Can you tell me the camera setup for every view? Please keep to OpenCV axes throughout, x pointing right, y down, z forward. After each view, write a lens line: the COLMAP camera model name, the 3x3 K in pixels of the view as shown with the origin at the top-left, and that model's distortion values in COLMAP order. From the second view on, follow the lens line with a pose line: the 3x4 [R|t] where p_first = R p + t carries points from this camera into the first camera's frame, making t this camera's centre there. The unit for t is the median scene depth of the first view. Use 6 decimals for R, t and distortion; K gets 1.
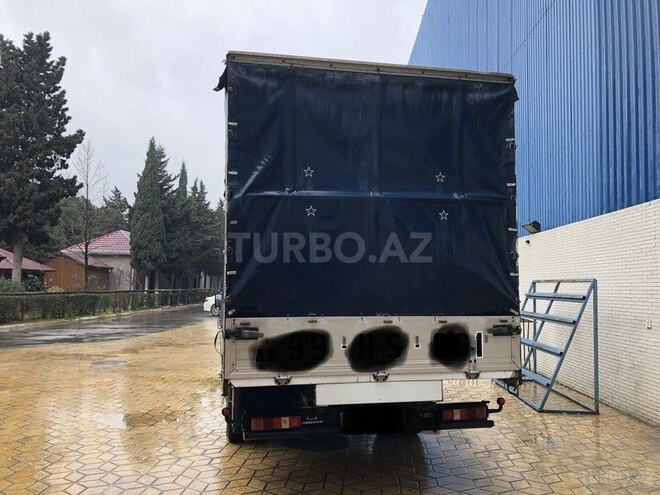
lens RADIAL K [[548.3, 0, 338.8], [0, 548.3, 270.5], [0, 0, 1]] dist [0.008740, 0.005323]
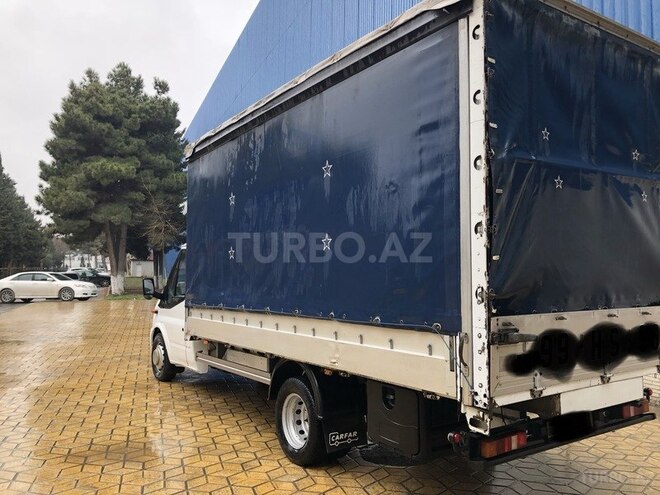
lens RADIAL K [[548.3, 0, 338.8], [0, 548.3, 270.5], [0, 0, 1]] dist [0.008740, 0.005323]
pose [[0.919244, 0.001615, 0.393684, -0.646313], [-0.015667, 0.999349, 0.032483, 0.000050], [-0.393376, -0.036028, 0.918672, 0.356151]]
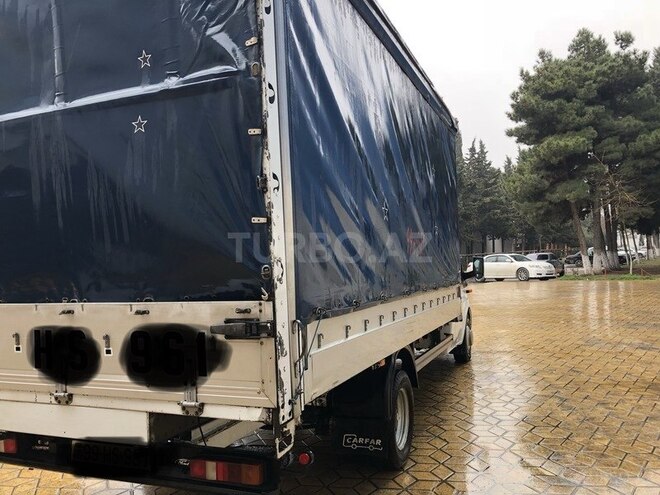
lens RADIAL K [[548.3, 0, 338.8], [0, 548.3, 270.5], [0, 0, 1]] dist [0.008740, 0.005323]
pose [[0.838739, -0.025804, -0.543922, 0.676909], [0.060837, 0.997064, 0.046510, 0.035769], [0.541124, -0.072100, 0.837846, 0.631204]]
